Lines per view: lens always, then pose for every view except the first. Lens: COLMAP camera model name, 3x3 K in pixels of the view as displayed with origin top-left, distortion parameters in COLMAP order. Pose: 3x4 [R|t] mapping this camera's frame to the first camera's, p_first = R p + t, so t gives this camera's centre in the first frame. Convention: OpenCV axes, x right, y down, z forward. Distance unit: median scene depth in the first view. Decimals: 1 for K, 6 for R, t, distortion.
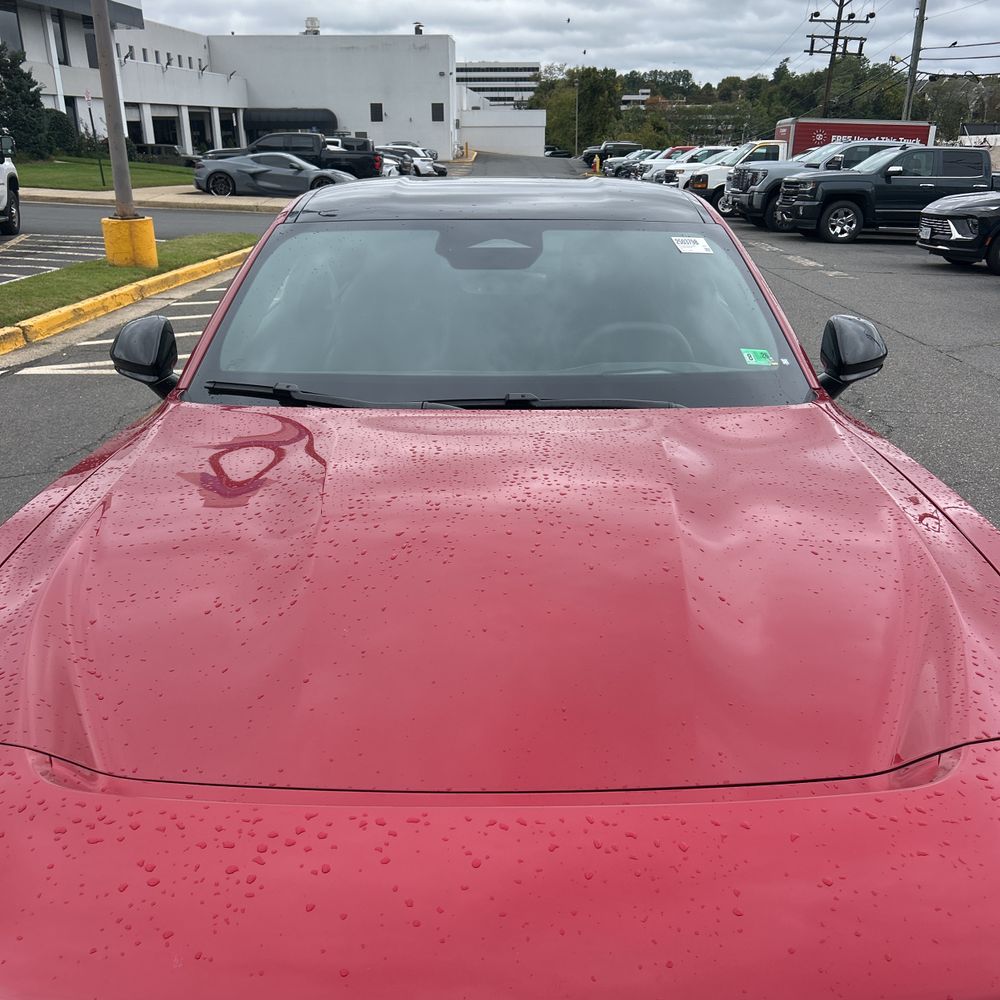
lens RADIAL K [[1022.2, 0, 500.0], [0, 1022.2, 500.0], [0, 0, 1]] dist [0.016785, 0.075049]
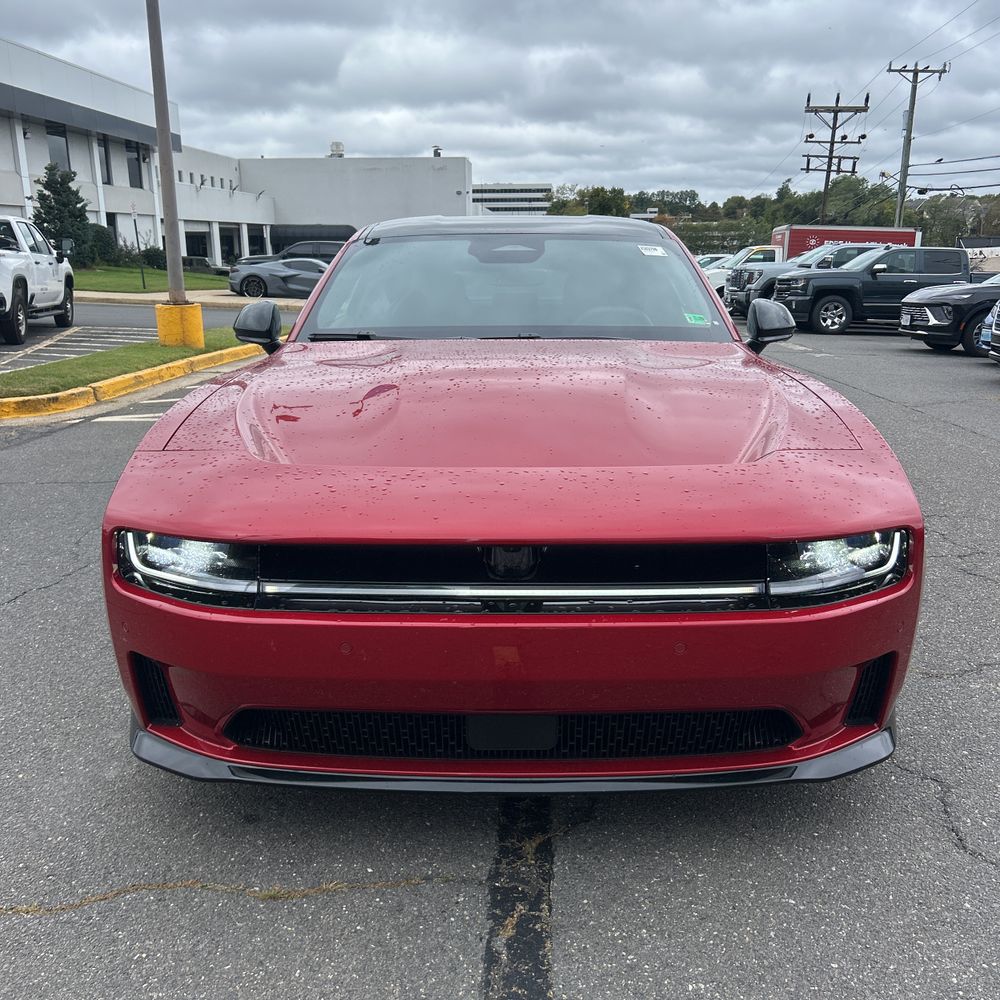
lens RADIAL K [[1000.4, 0, 500.0], [0, 1000.4, 500.0], [0, 0, 1]] dist [0.069214, -0.022508]
pose [[0.999910, 0.000599, -0.013405, -0.000083], [-0.001887, 0.995348, -0.096322, 0.024067], [0.013285, 0.096339, 0.995260, -0.035548]]
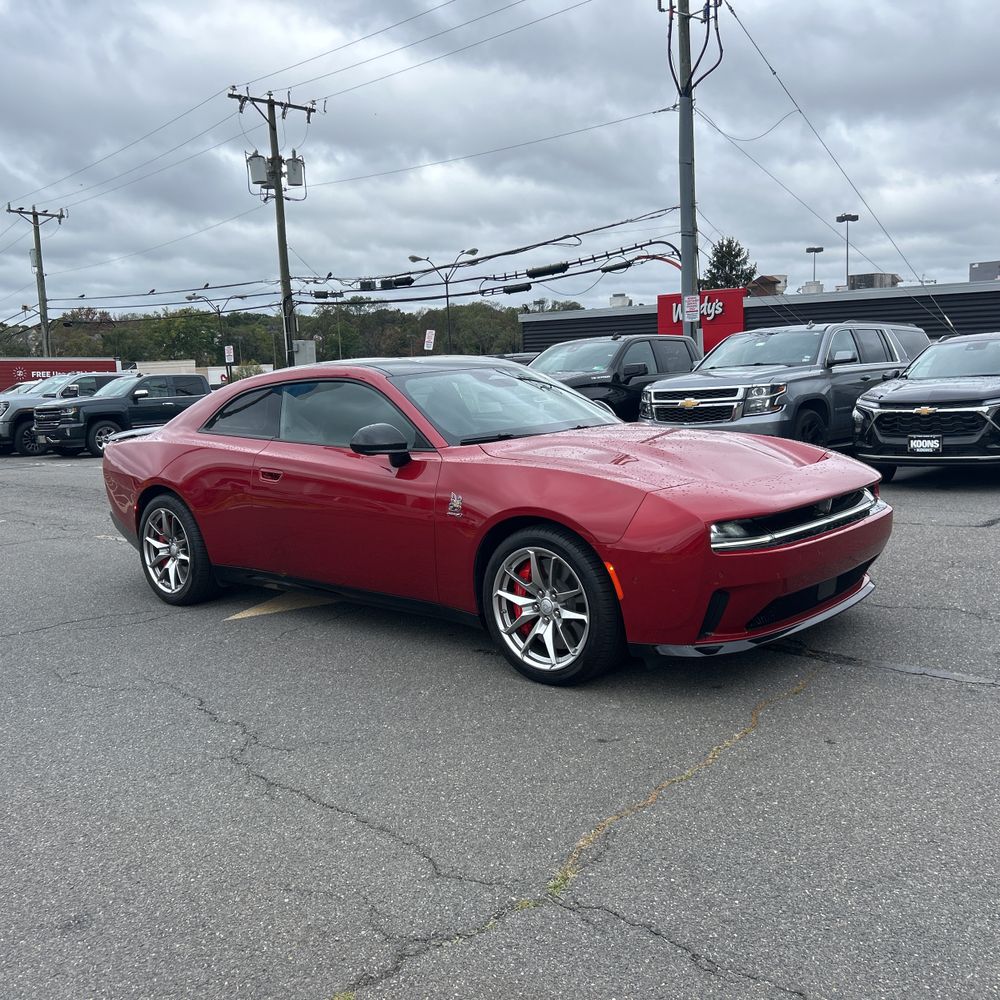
lens RADIAL K [[1002.5, 0, 500.0], [0, 1002.5, 500.0], [0, 0, 1]] dist [0.024529, -0.023822]
pose [[0.689894, -0.138448, 0.710548, -0.163862], [0.286632, 0.953565, -0.092501, 0.020094], [-0.664747, 0.267482, 0.697542, -0.041101]]
